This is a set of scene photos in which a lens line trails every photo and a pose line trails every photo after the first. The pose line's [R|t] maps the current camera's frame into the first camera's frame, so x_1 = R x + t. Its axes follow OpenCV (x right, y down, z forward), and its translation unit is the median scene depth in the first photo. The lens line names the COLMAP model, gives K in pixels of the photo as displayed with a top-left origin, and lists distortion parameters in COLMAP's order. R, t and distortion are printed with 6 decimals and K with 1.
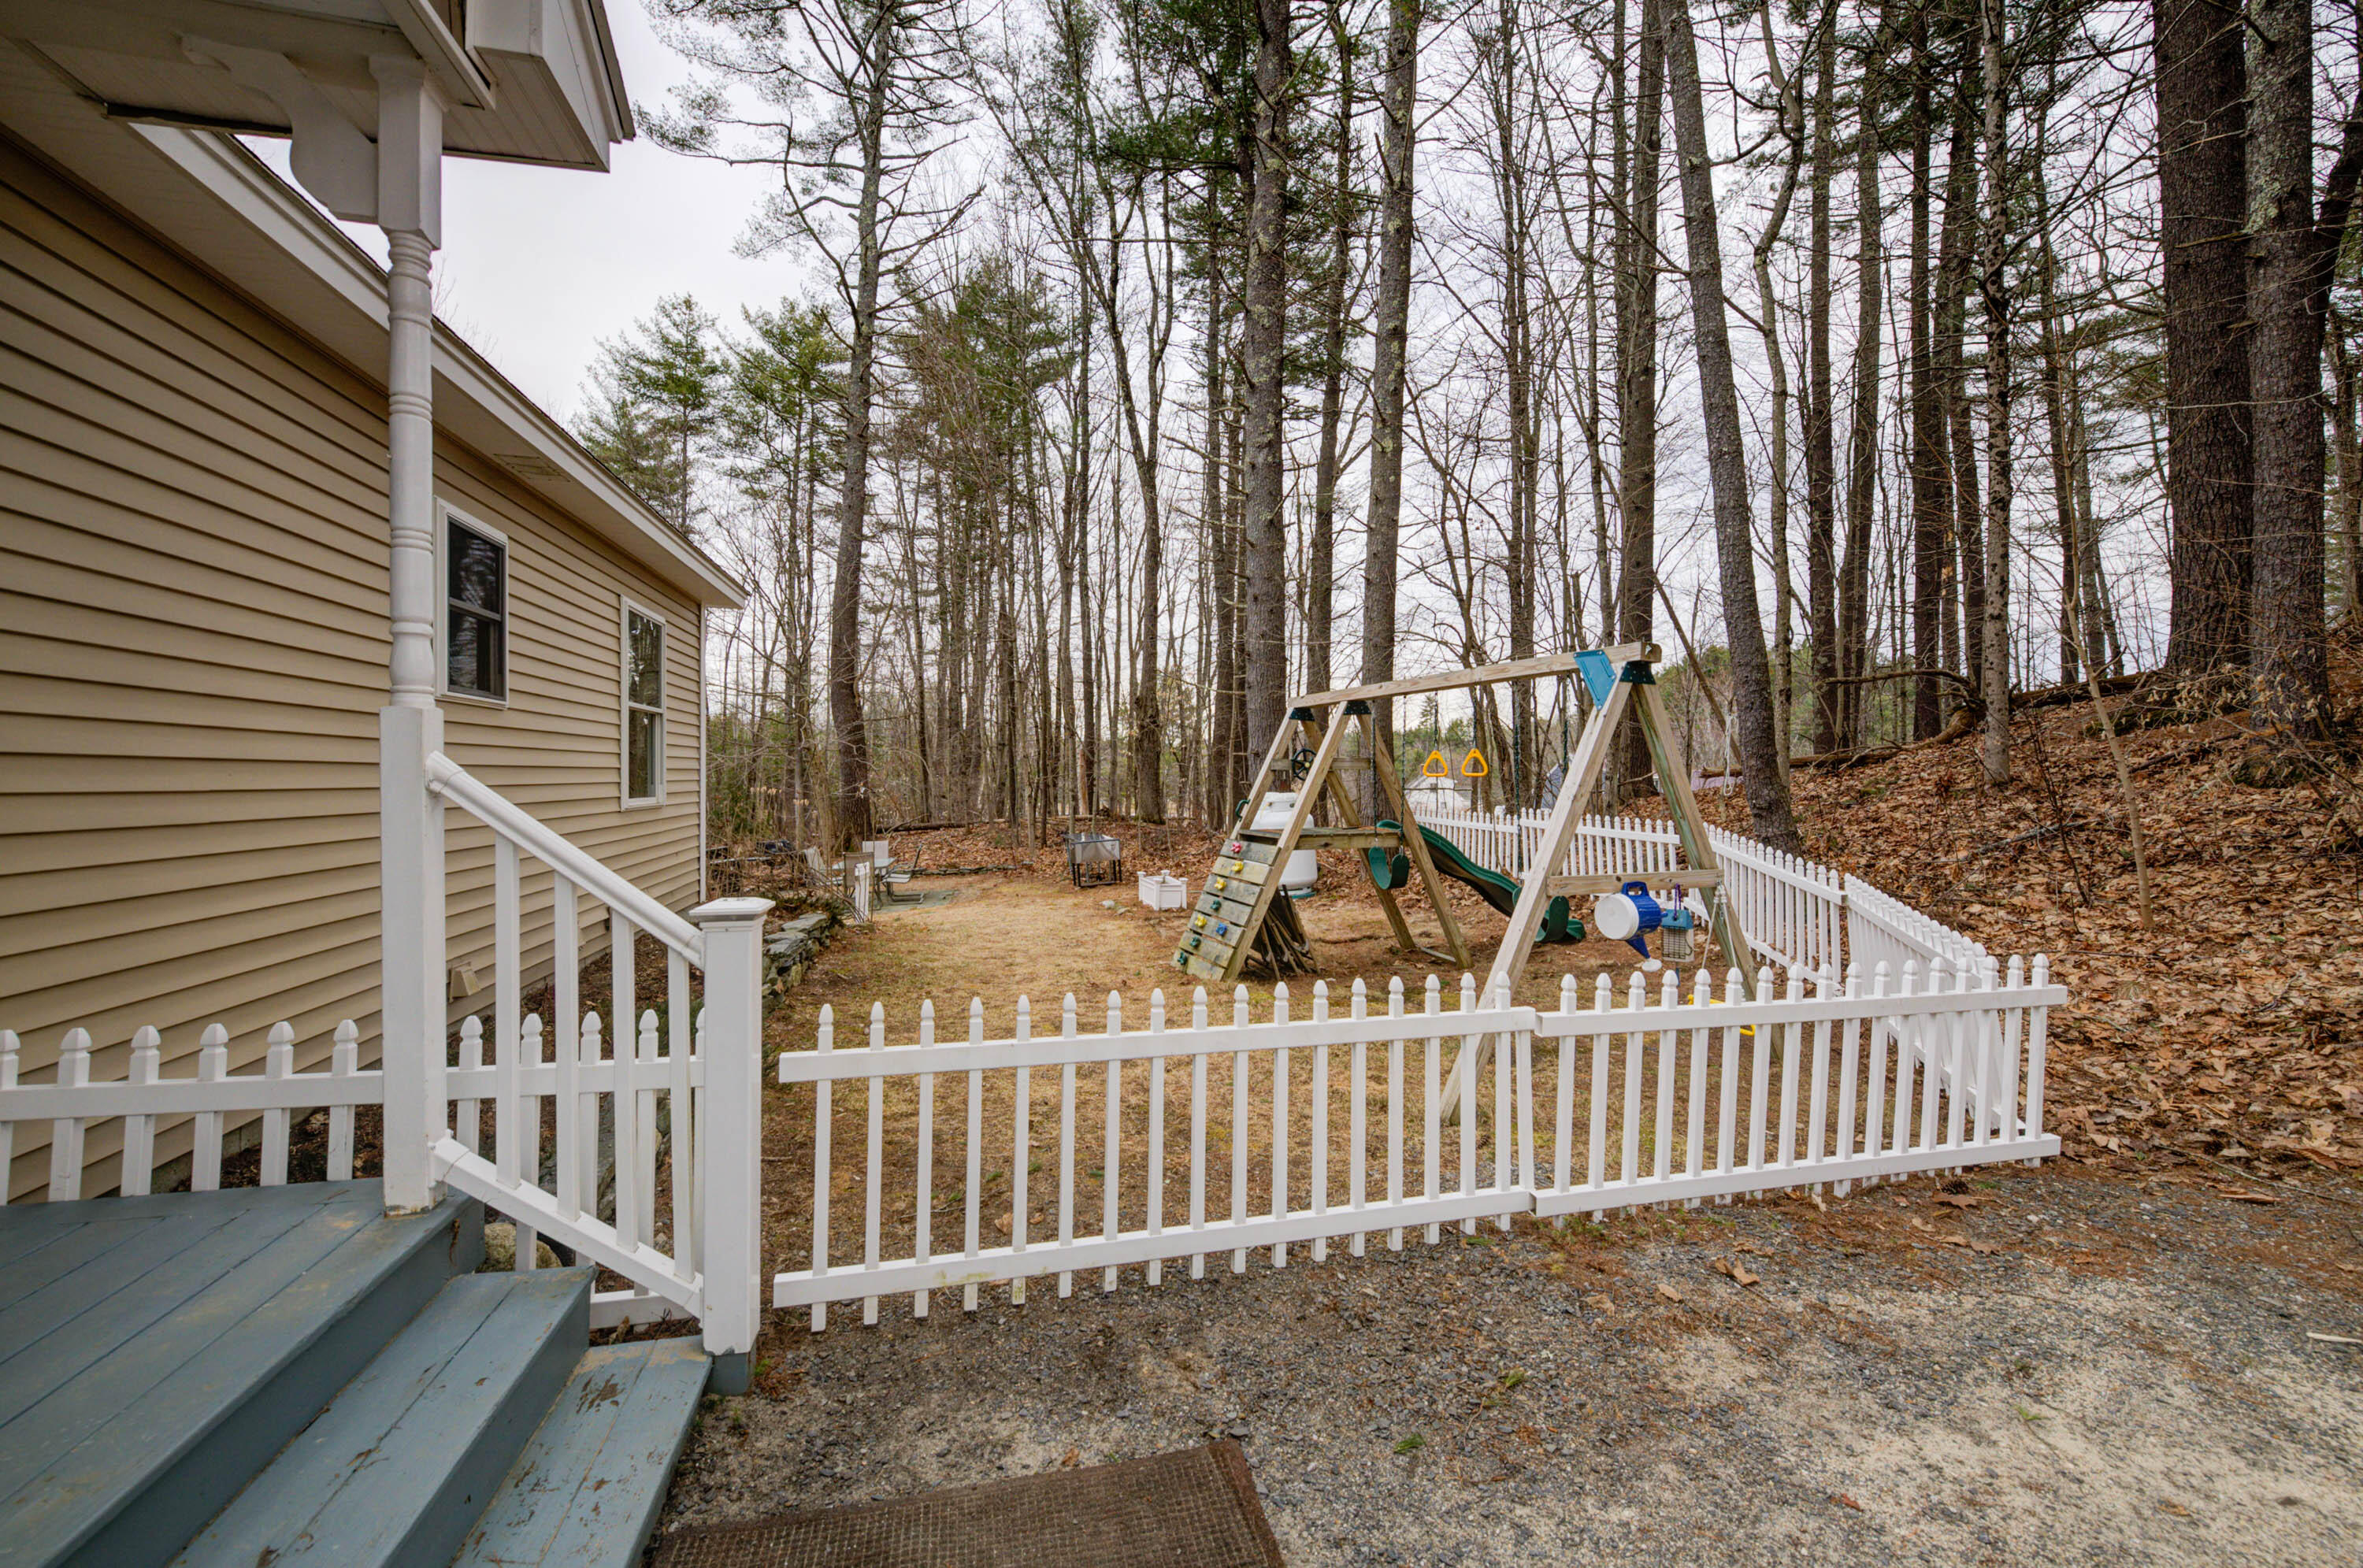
lens RADIAL K [[940.1, 0, 1192.5], [0, 940.1, 790.1], [0, 0, 1]] dist [-0.002698, -0.001132]
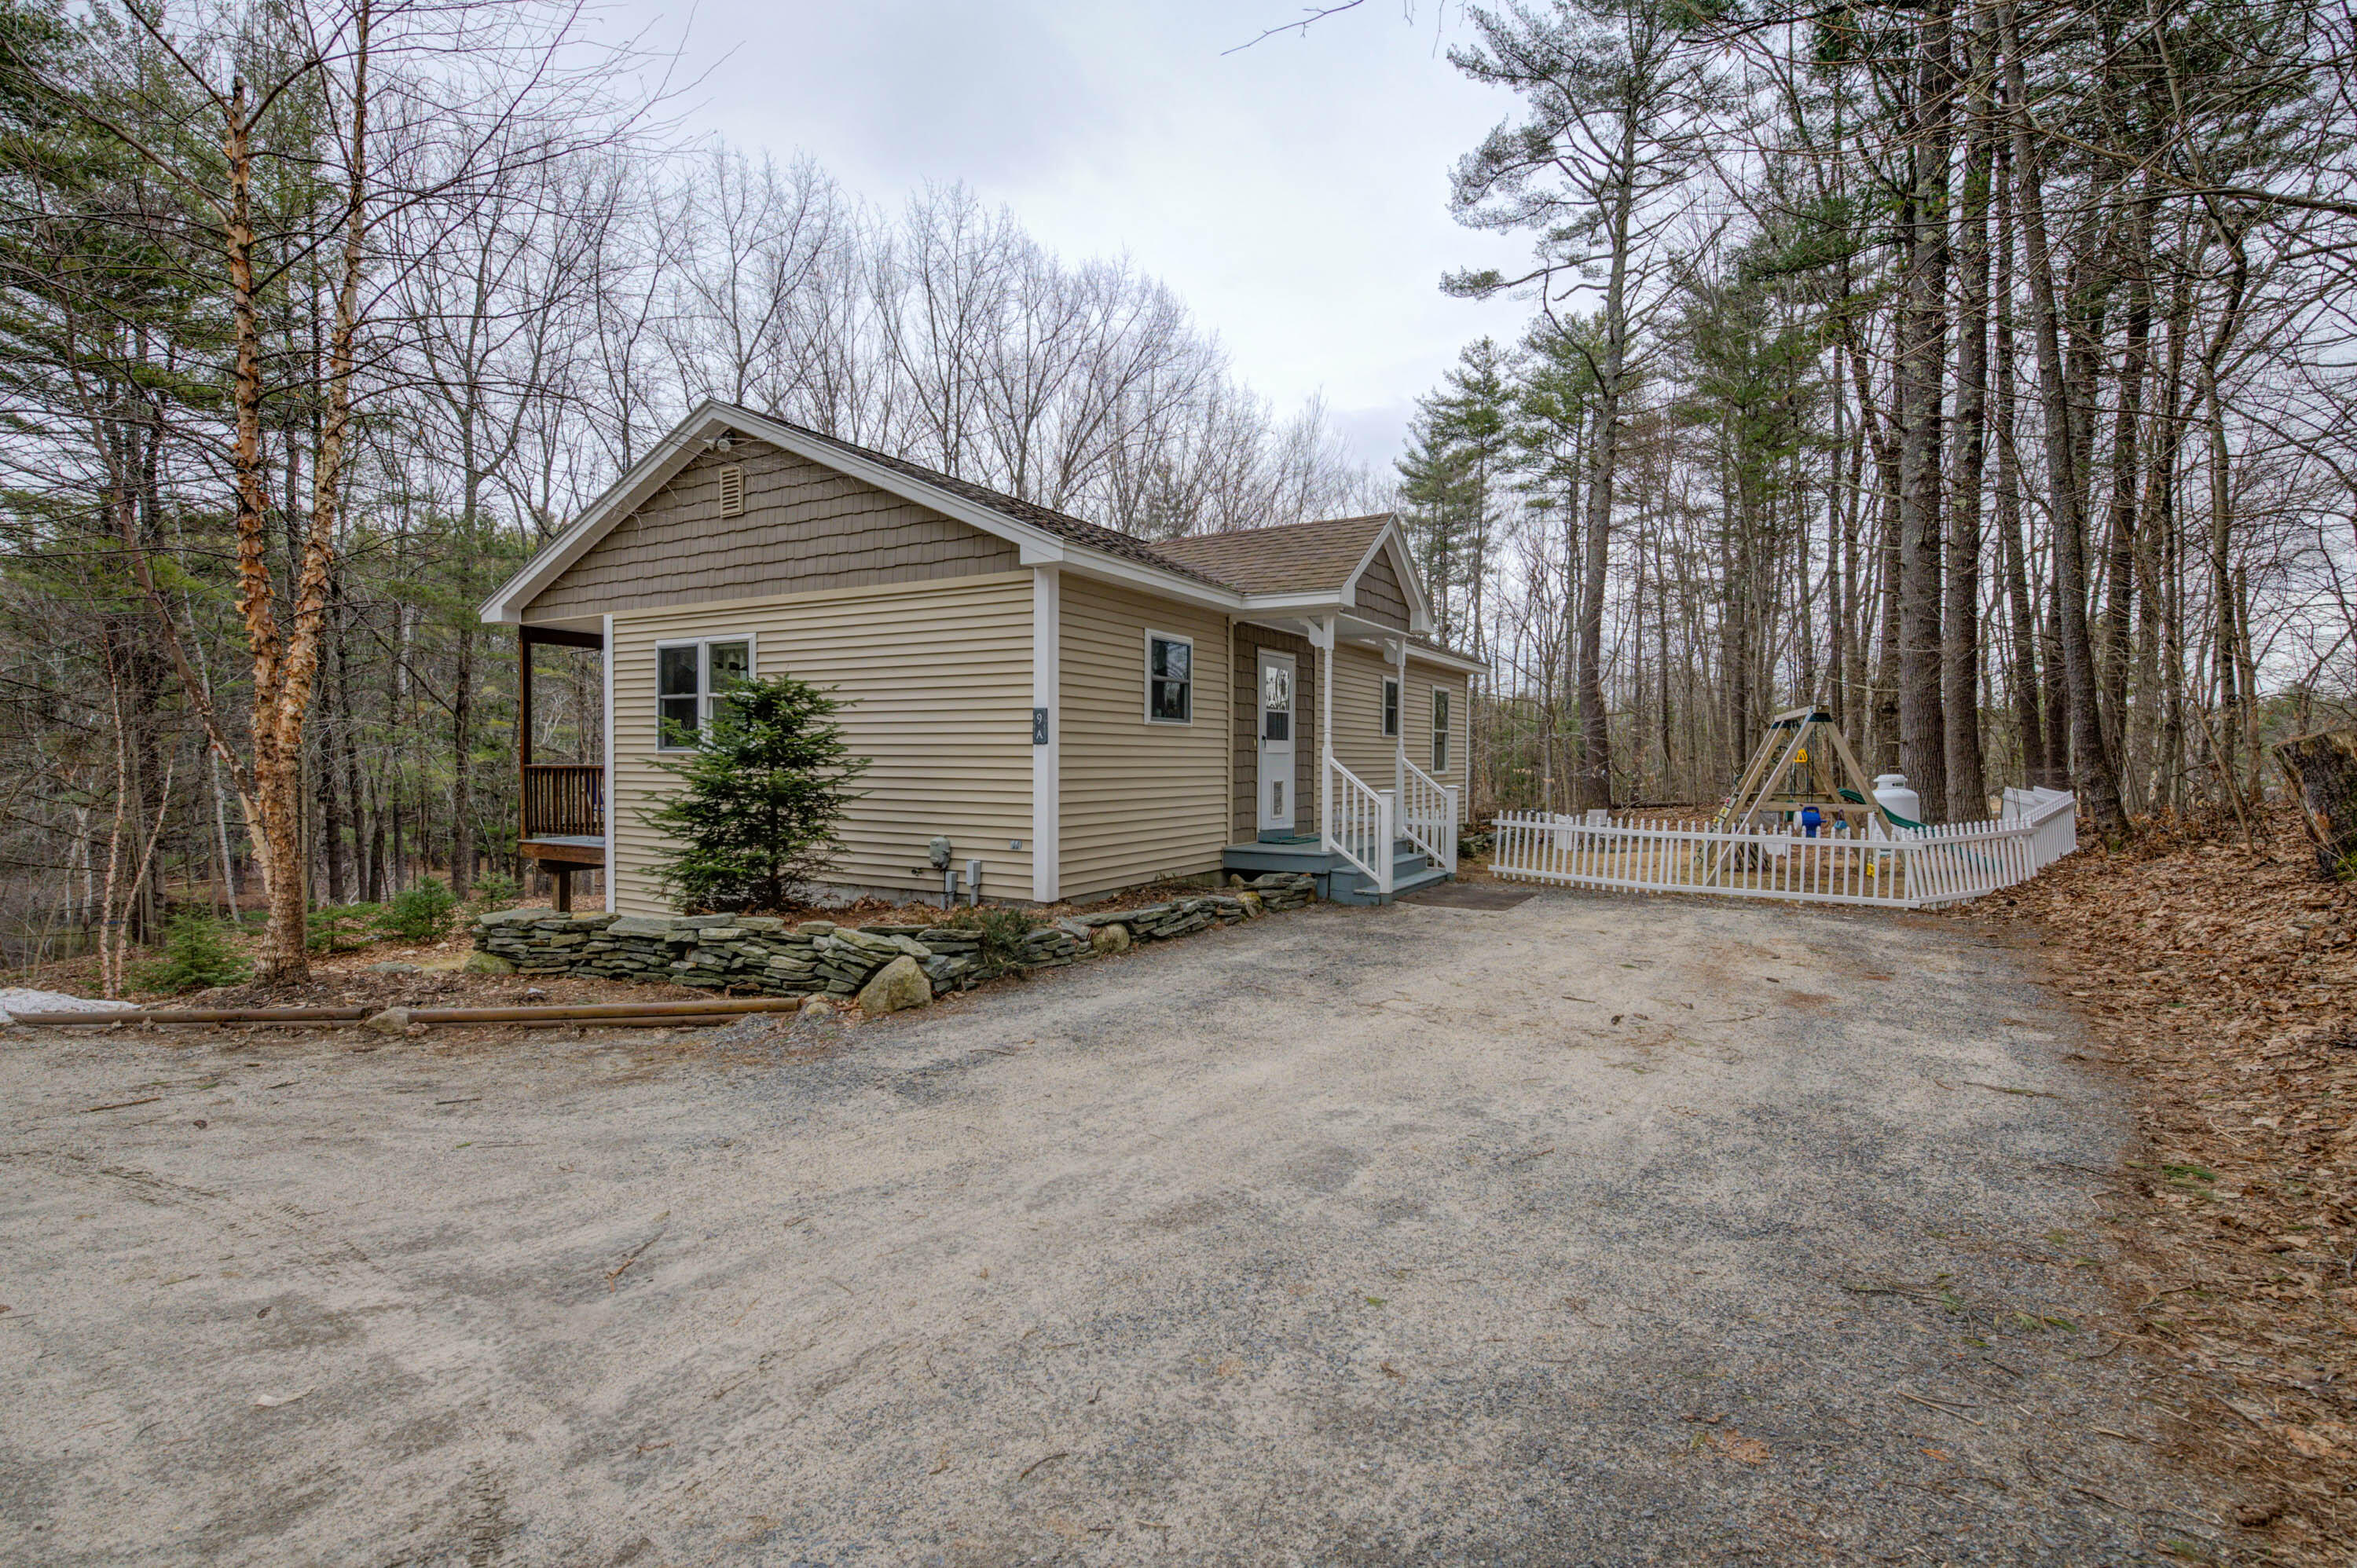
lens RADIAL K [[1085.1, 0, 1171.5], [0, 1085.1, 775.4], [0, 0, 1]] dist [-0.001428, 0.000122]
pose [[0.712512, 0.011965, -0.701558, 0.122659], [-0.012324, 0.999914, 0.004537, 0.002660], [0.701552, 0.005413, 0.712598, -0.204741]]
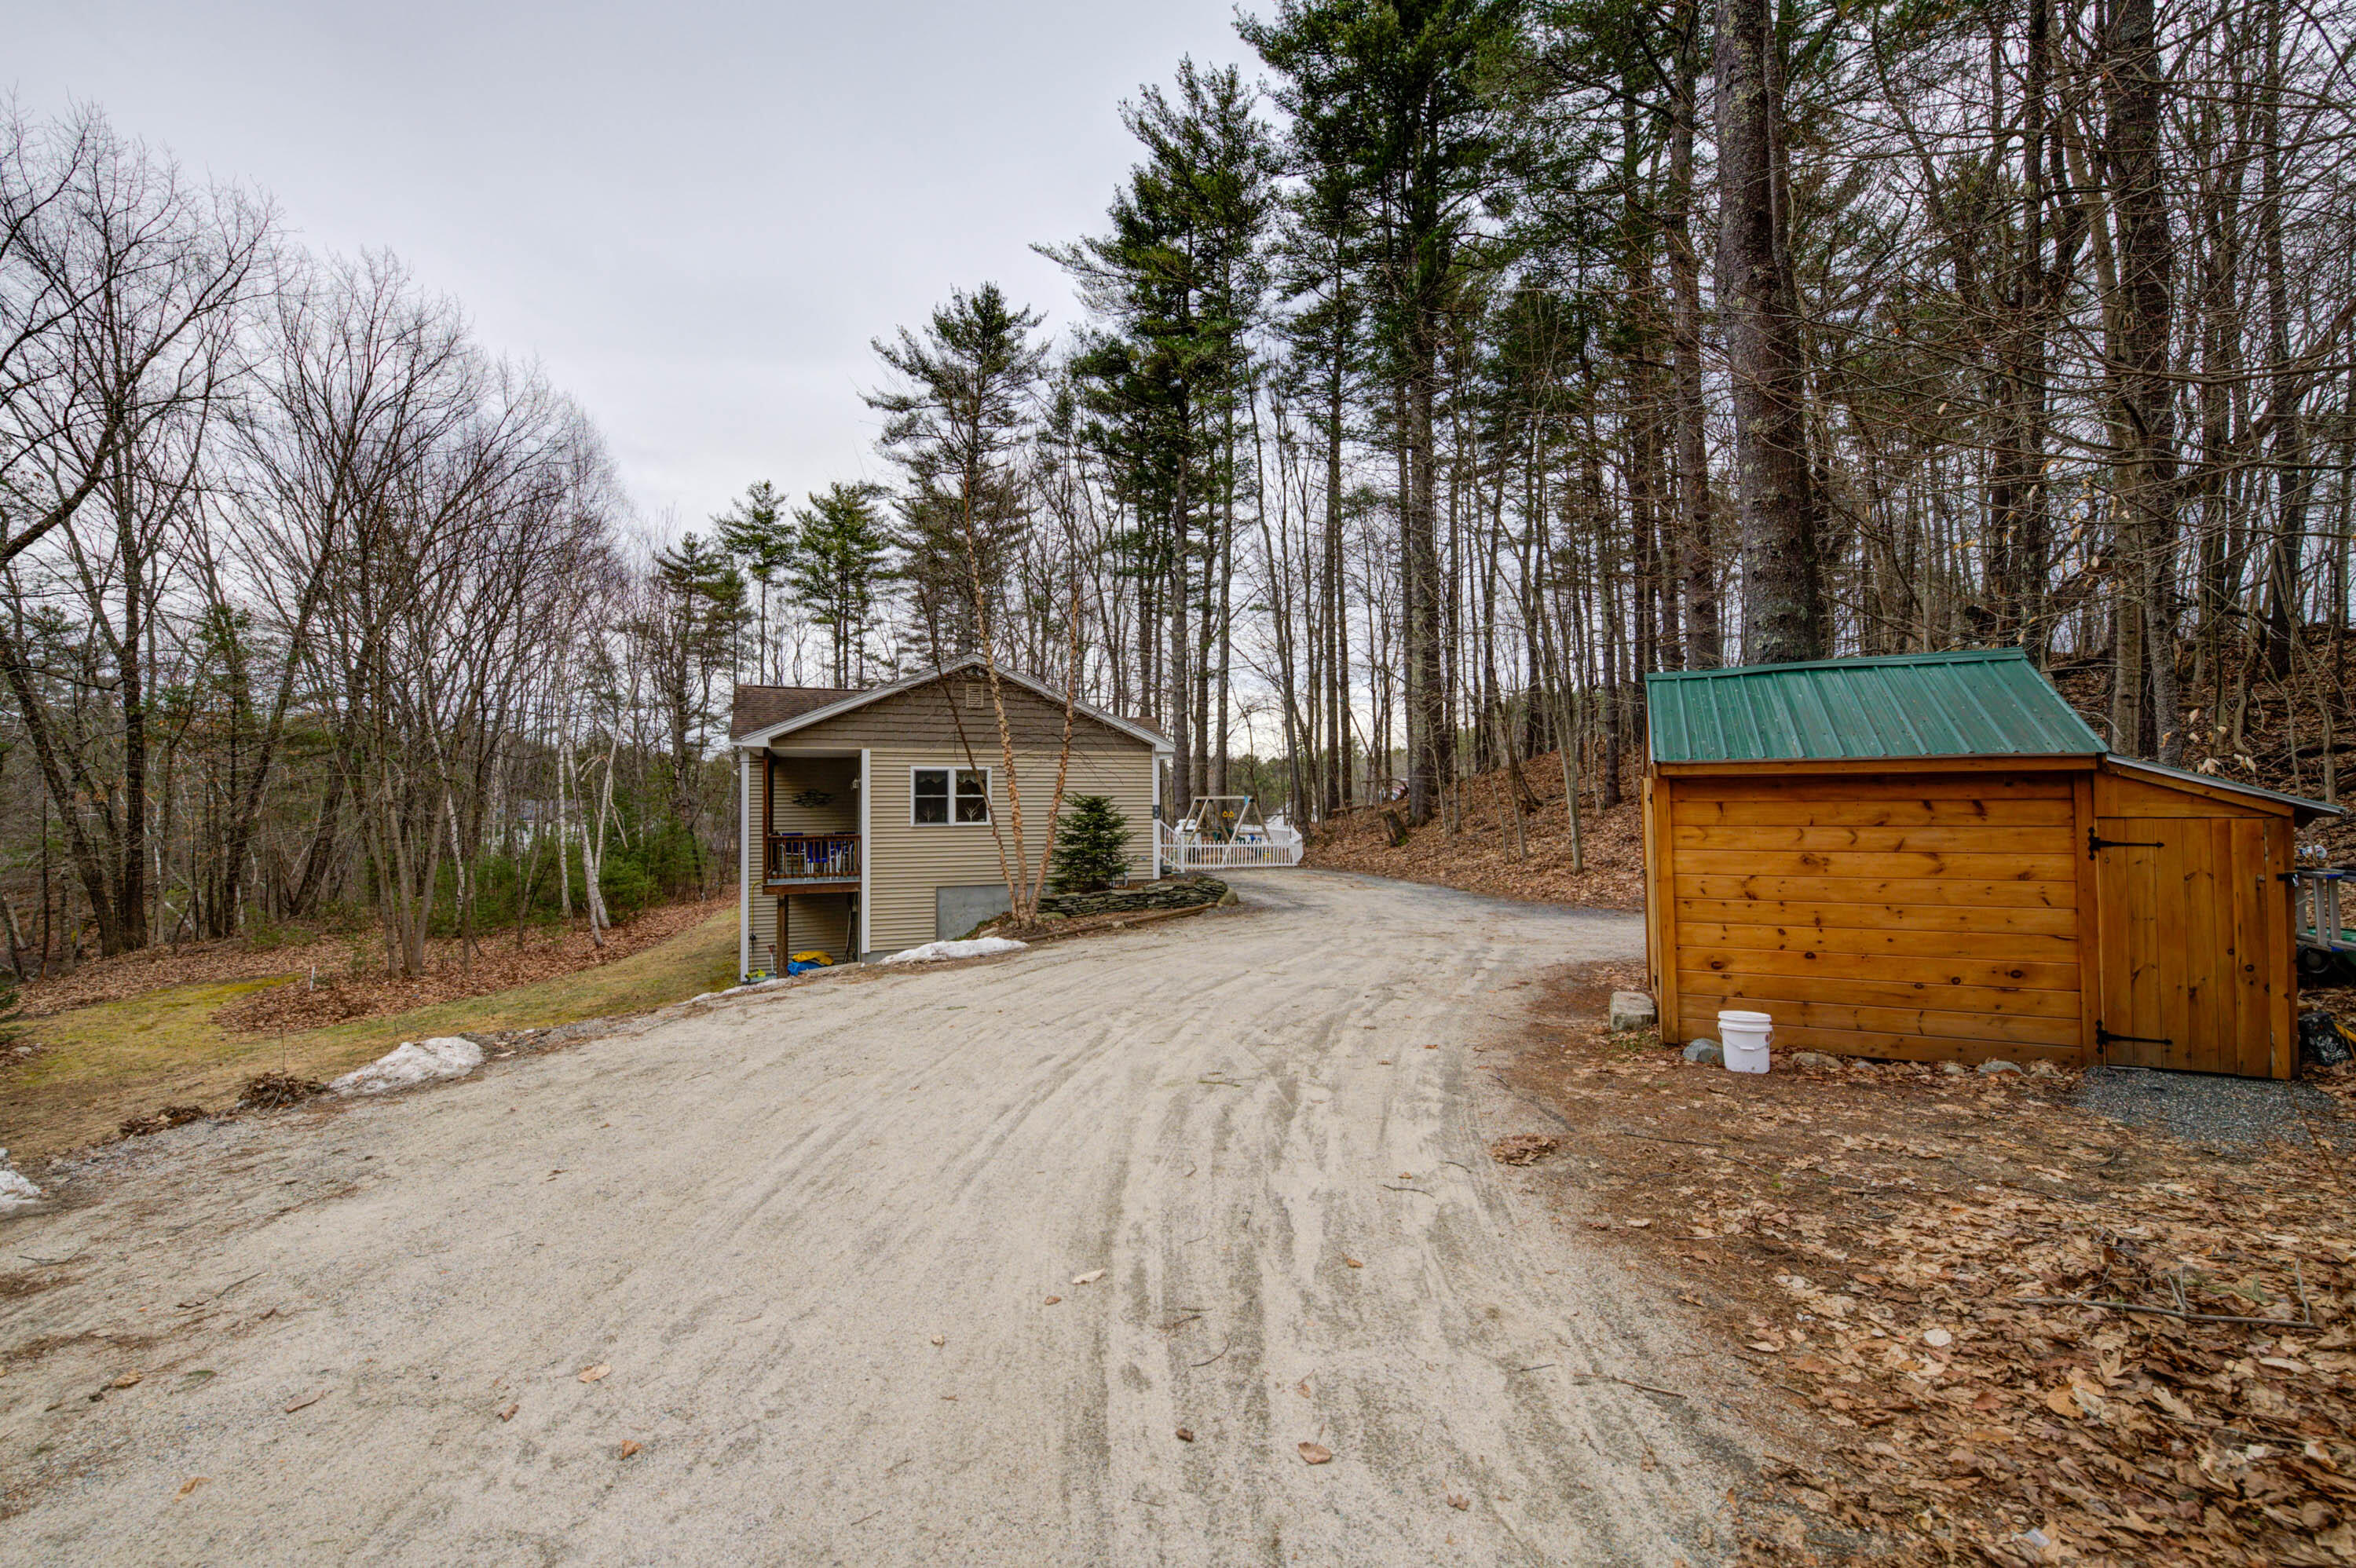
lens RADIAL K [[964.1, 0, 1171.0], [0, 964.1, 773.5], [0, 0, 1]] dist [0.002101, 0.000155]
pose [[0.994515, -0.006811, 0.104371, -0.075215], [0.011181, 0.999083, -0.041339, -0.004270], [-0.103994, 0.042279, 0.993679, -0.542304]]
